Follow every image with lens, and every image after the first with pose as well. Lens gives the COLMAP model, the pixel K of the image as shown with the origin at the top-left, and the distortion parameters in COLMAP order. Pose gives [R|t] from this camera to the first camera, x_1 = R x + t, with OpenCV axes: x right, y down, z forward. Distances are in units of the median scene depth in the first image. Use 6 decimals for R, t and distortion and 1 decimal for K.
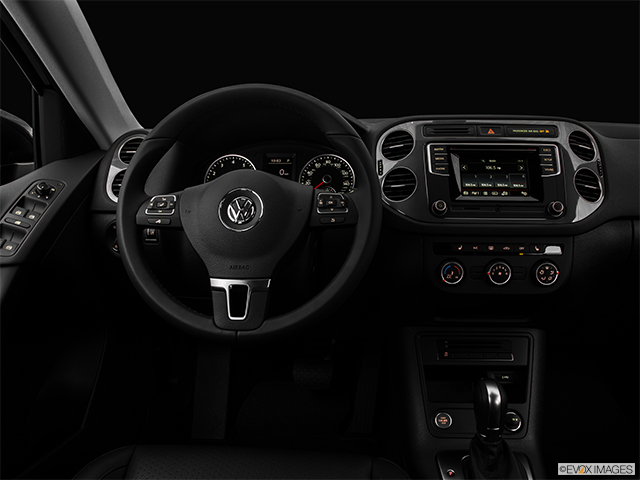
lens RADIAL K [[491.3, 0, 318.6], [0, 491.3, 238.1], [0, 0, 1]] dist [-0.126279, 0.059257]
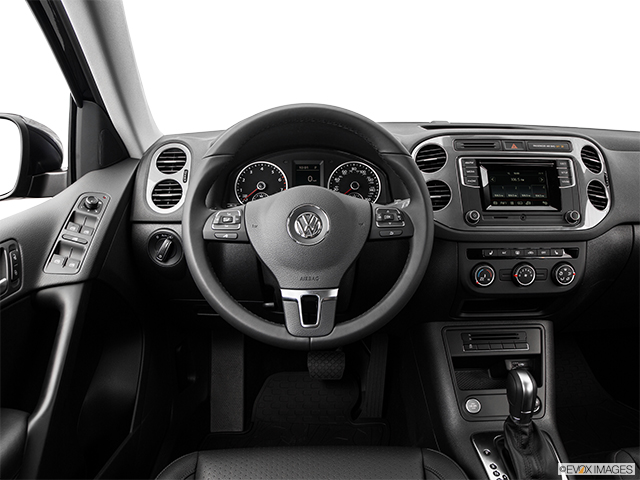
lens RADIAL K [[491.3, 0, 313.4], [0, 491.3, 242.0], [0, 0, 1]] dist [-0.126279, 0.059257]
pose [[0.995404, -0.018085, 0.094037, -0.214947], [0.013800, 0.998845, 0.046018, -0.060688], [-0.094761, -0.044508, 0.994505, -0.063005]]
